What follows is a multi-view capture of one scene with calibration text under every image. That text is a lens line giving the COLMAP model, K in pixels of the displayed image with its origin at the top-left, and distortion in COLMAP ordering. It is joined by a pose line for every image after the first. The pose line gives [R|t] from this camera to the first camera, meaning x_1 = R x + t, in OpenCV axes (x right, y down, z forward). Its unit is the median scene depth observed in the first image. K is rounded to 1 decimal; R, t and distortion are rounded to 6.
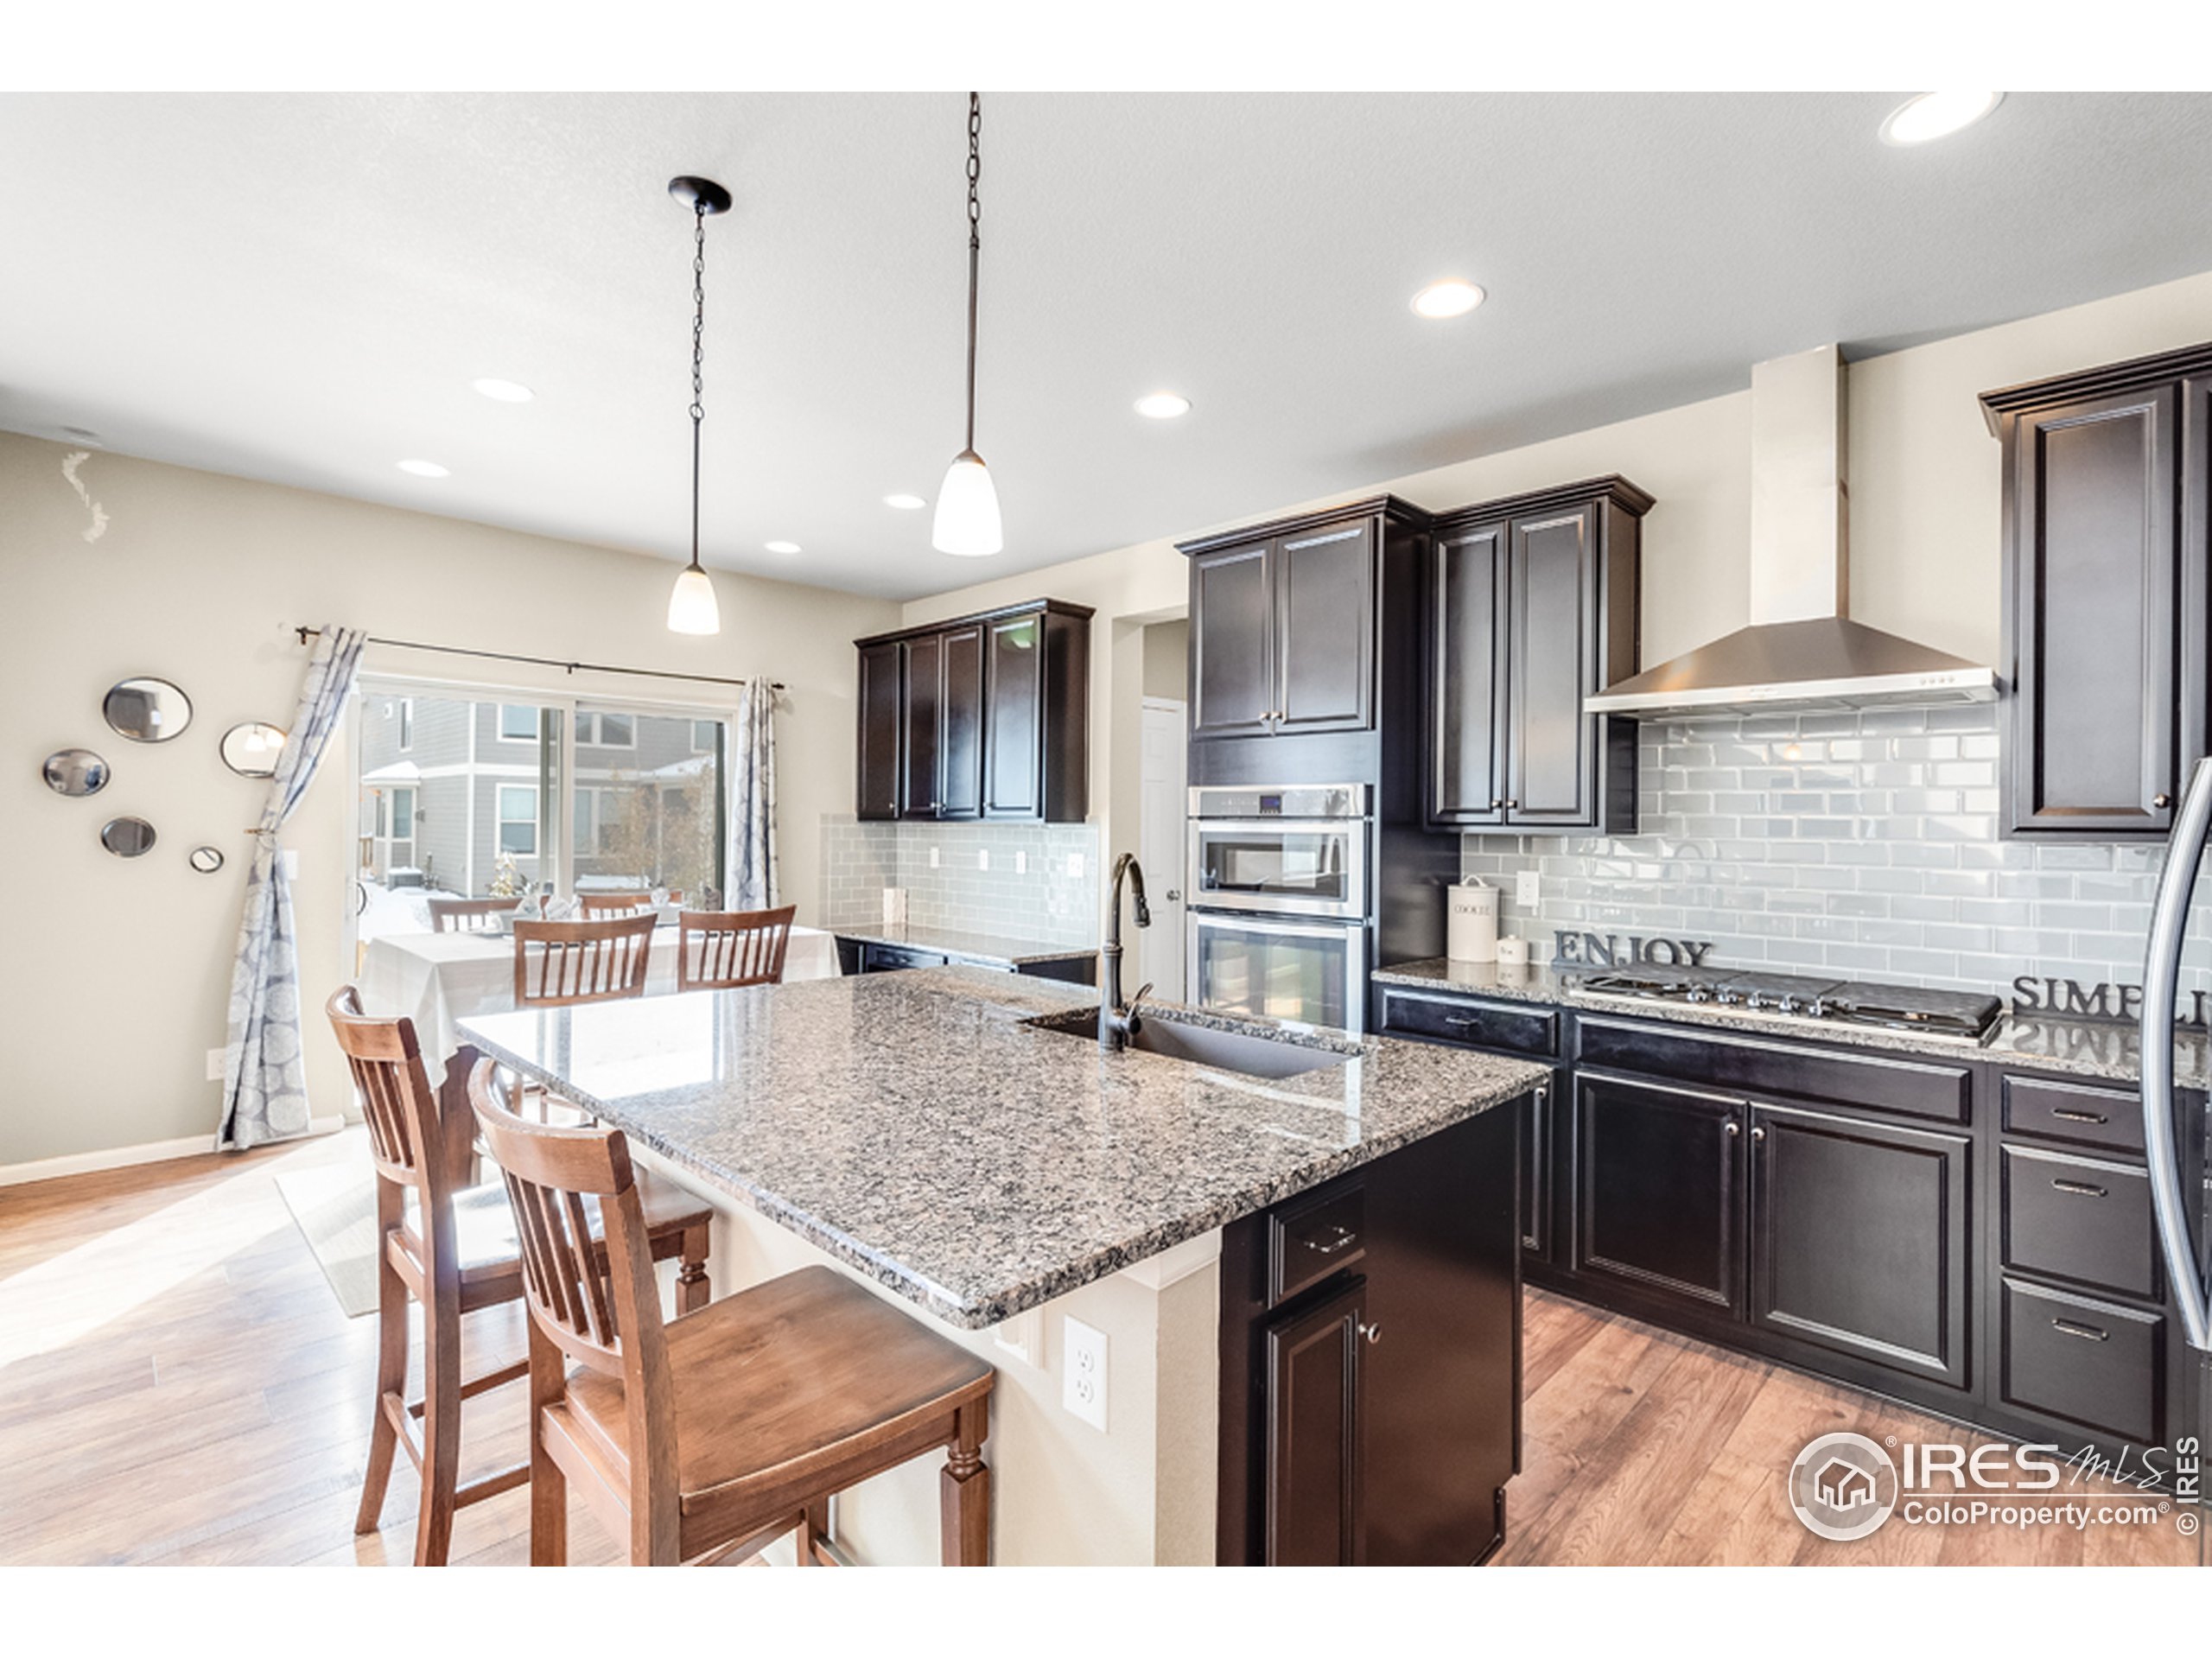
lens RADIAL K [[1035.2, 0, 1124.4], [0, 1035.2, 822.4], [0, 0, 1]] dist [0.000400, 0.001742]
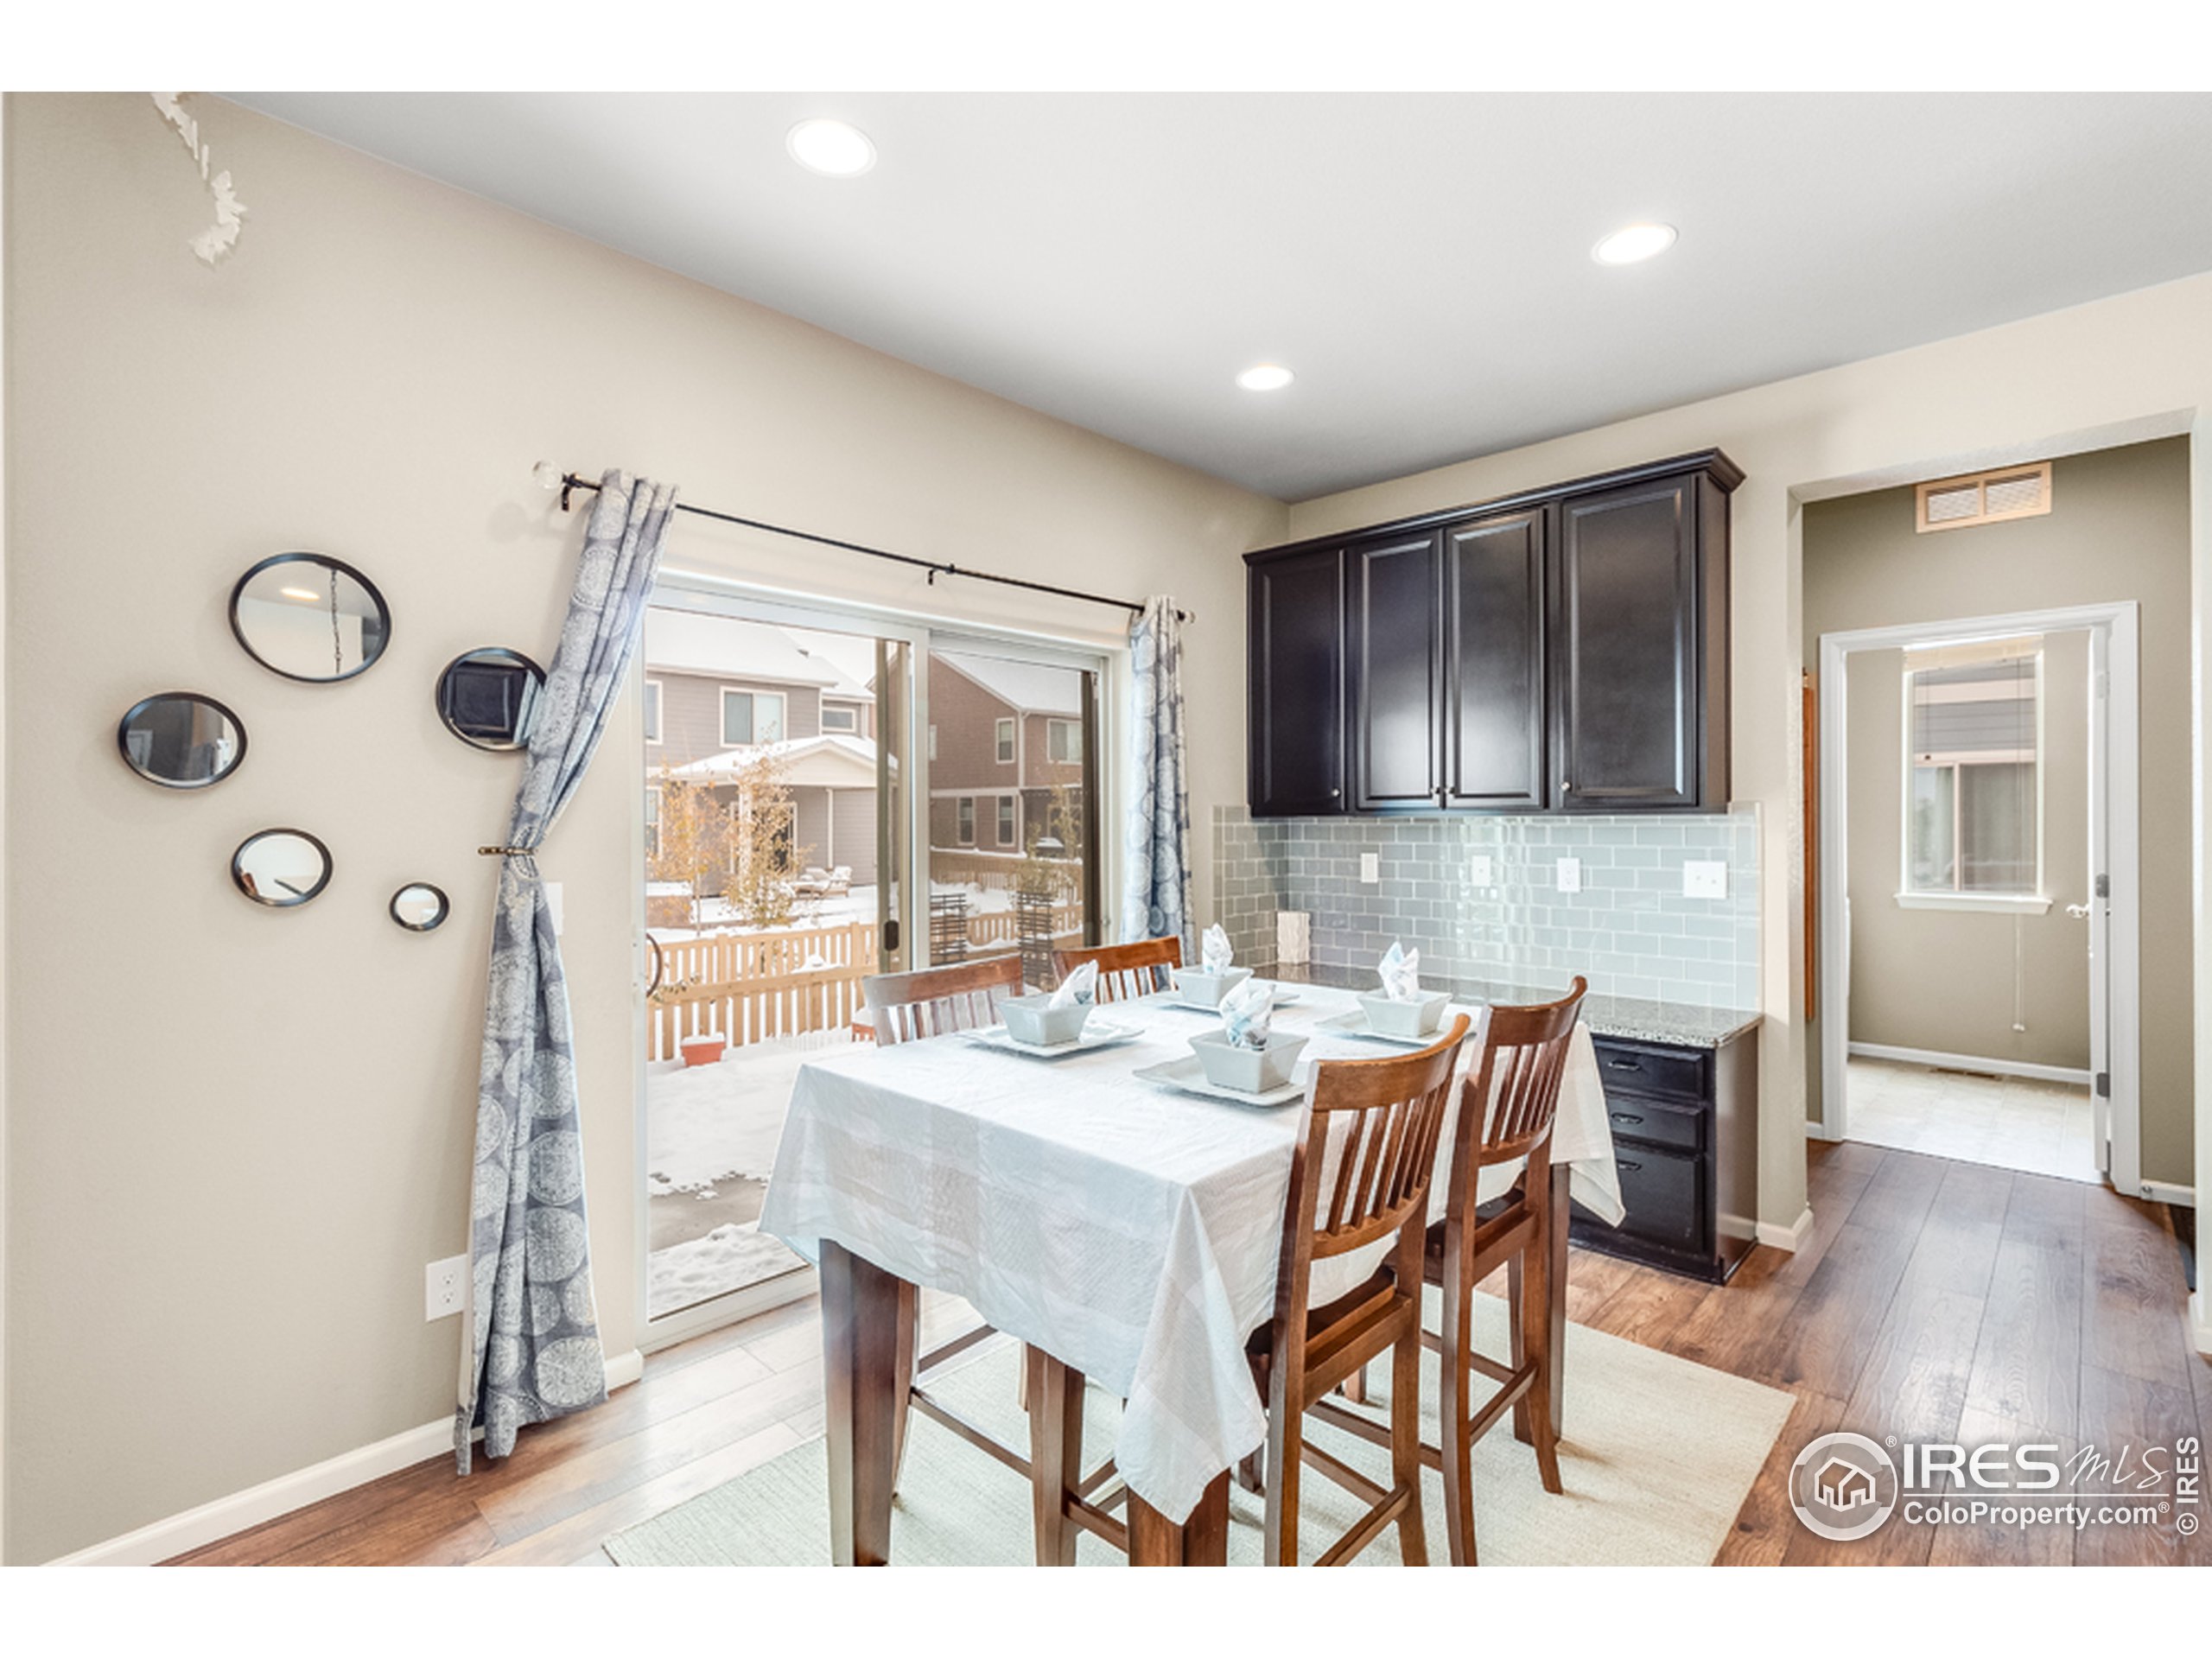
lens RADIAL K [[1035.2, 0, 1122.5], [0, 1035.2, 822.2], [0, 0, 1]] dist [0.000400, 0.001742]
pose [[0.999765, -0.014648, 0.015983, -0.525007], [0.014550, 0.999875, 0.006204, -0.004645], [-0.016071, -0.005970, 0.999853, 0.458622]]
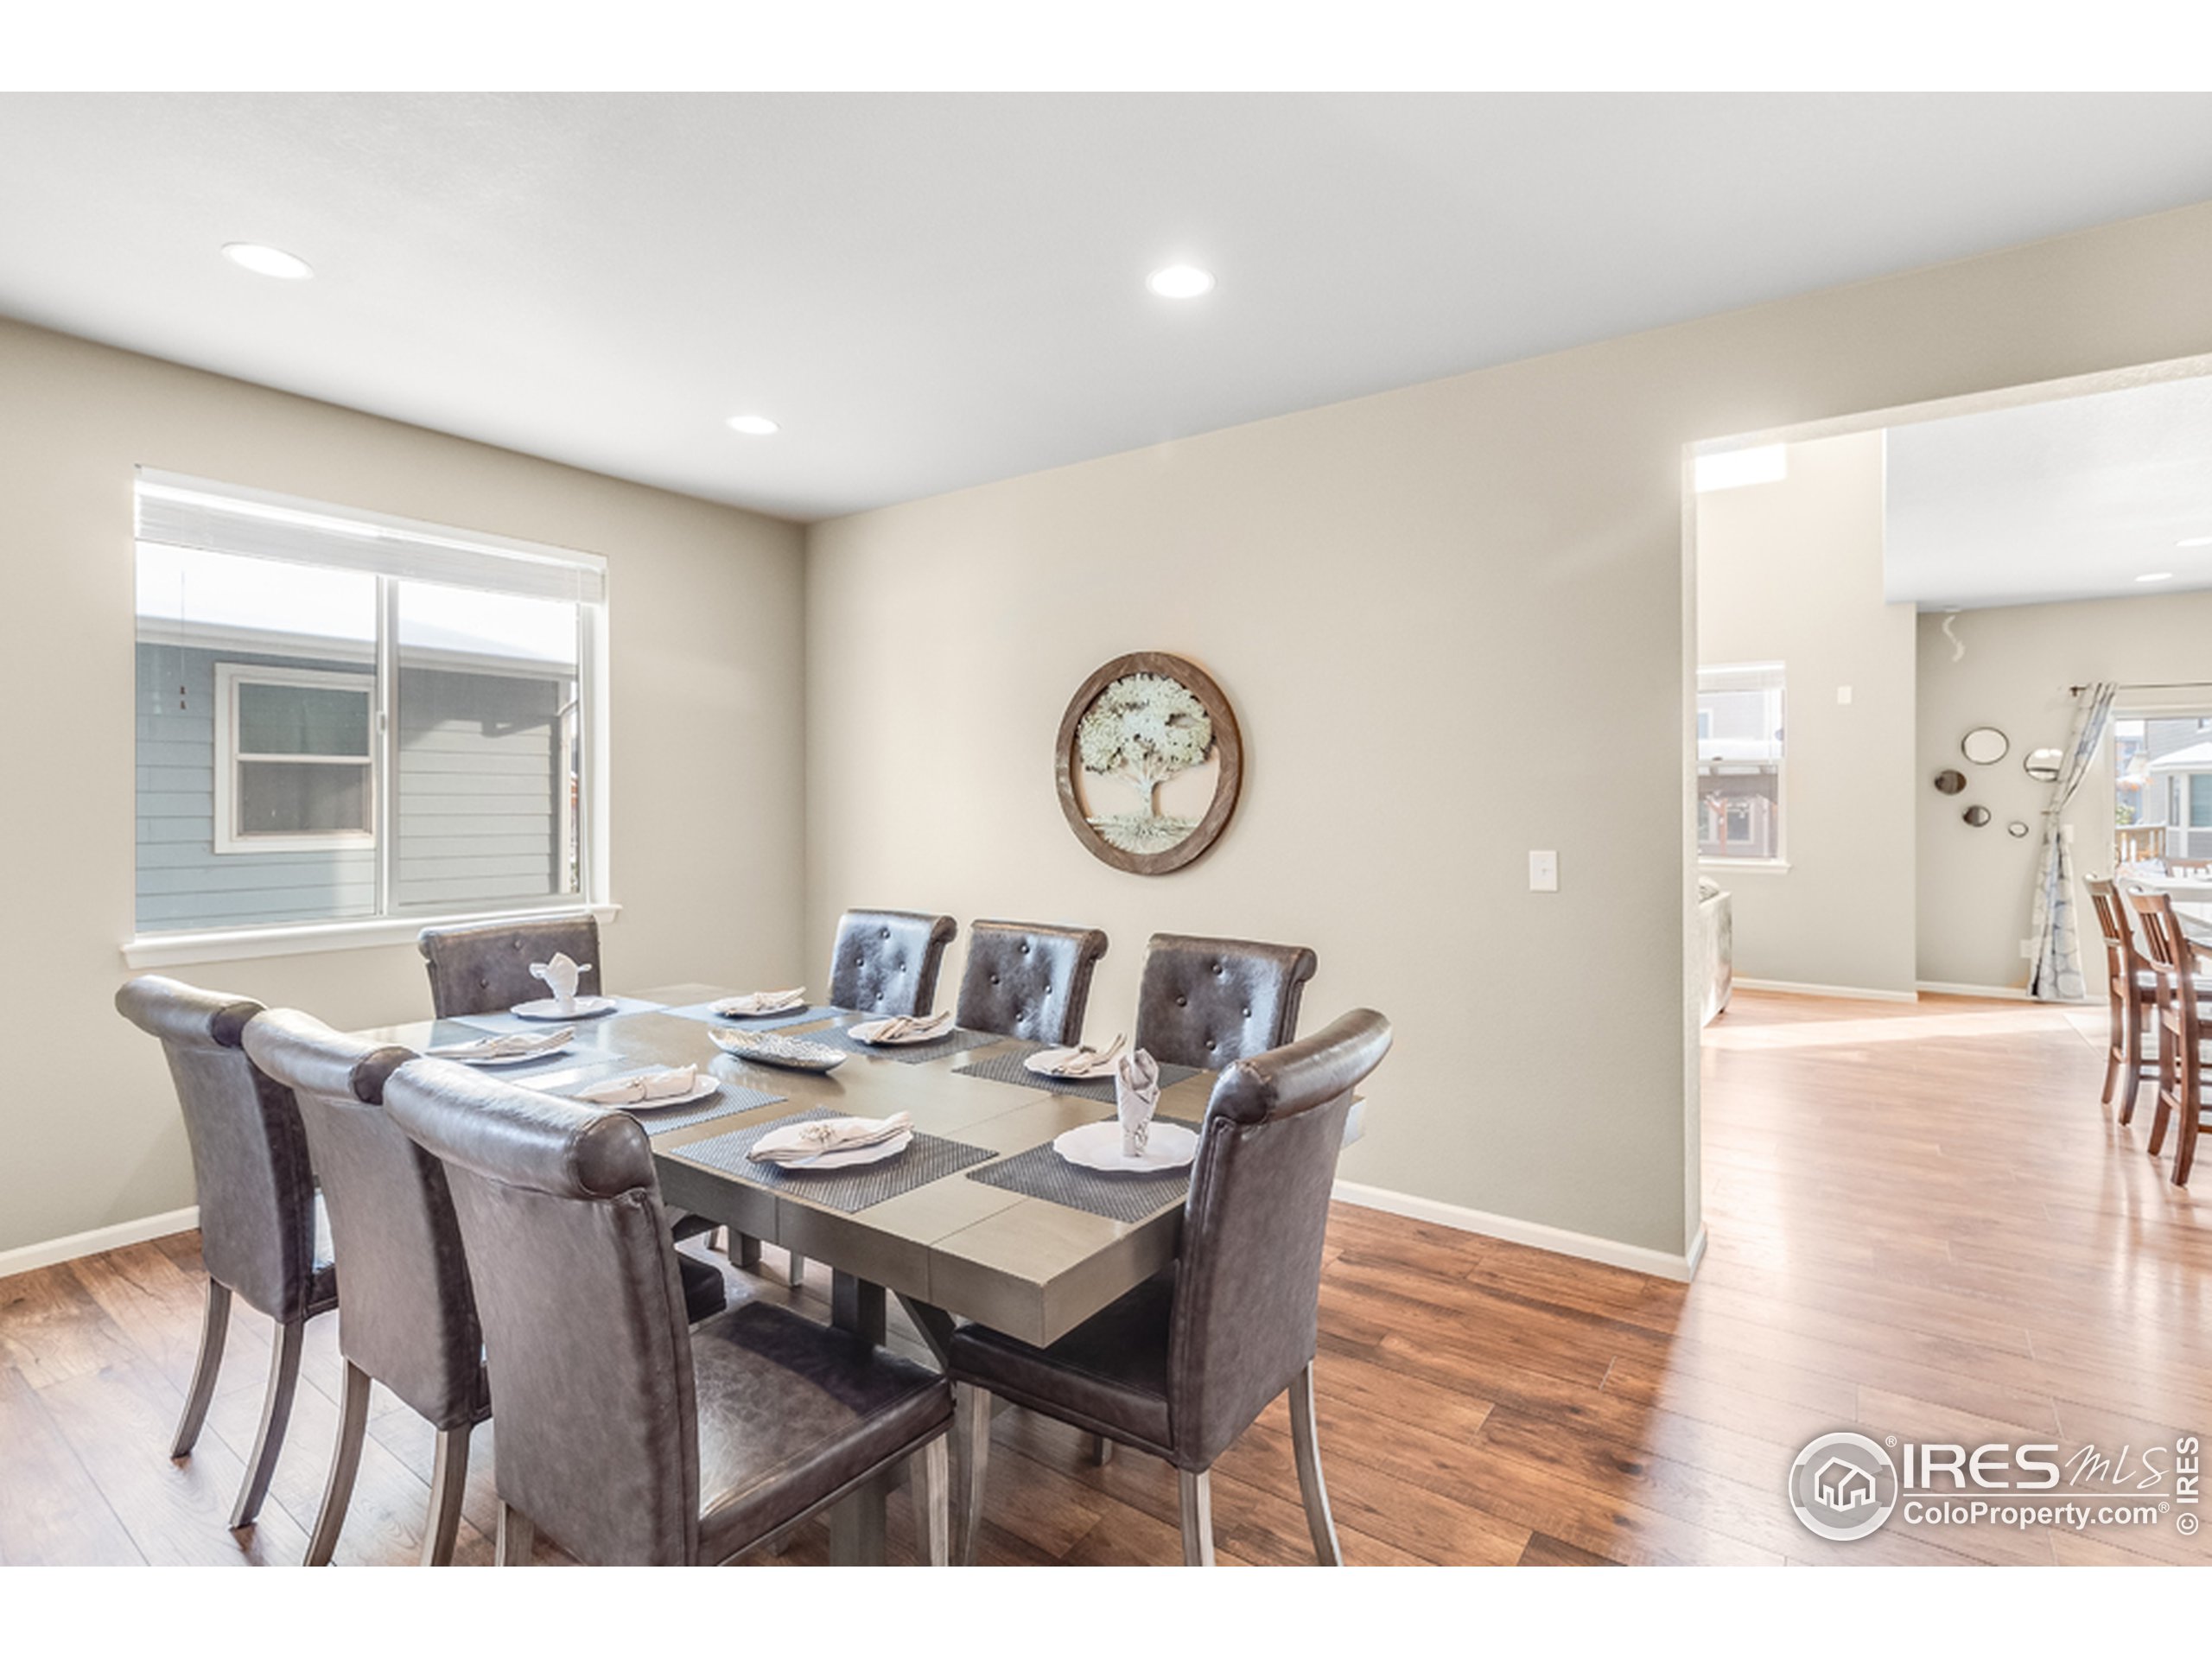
lens RADIAL K [[1035.2, 0, 1146.0], [0, 1035.2, 805.5], [0, 0, 1]] dist [0.000400, 0.001742]
pose [[0.161631, -0.015426, -0.986731, 0.577105], [0.008340, 0.999863, -0.014265, 0.008403], [0.986816, -0.005923, 0.161738, -0.703873]]
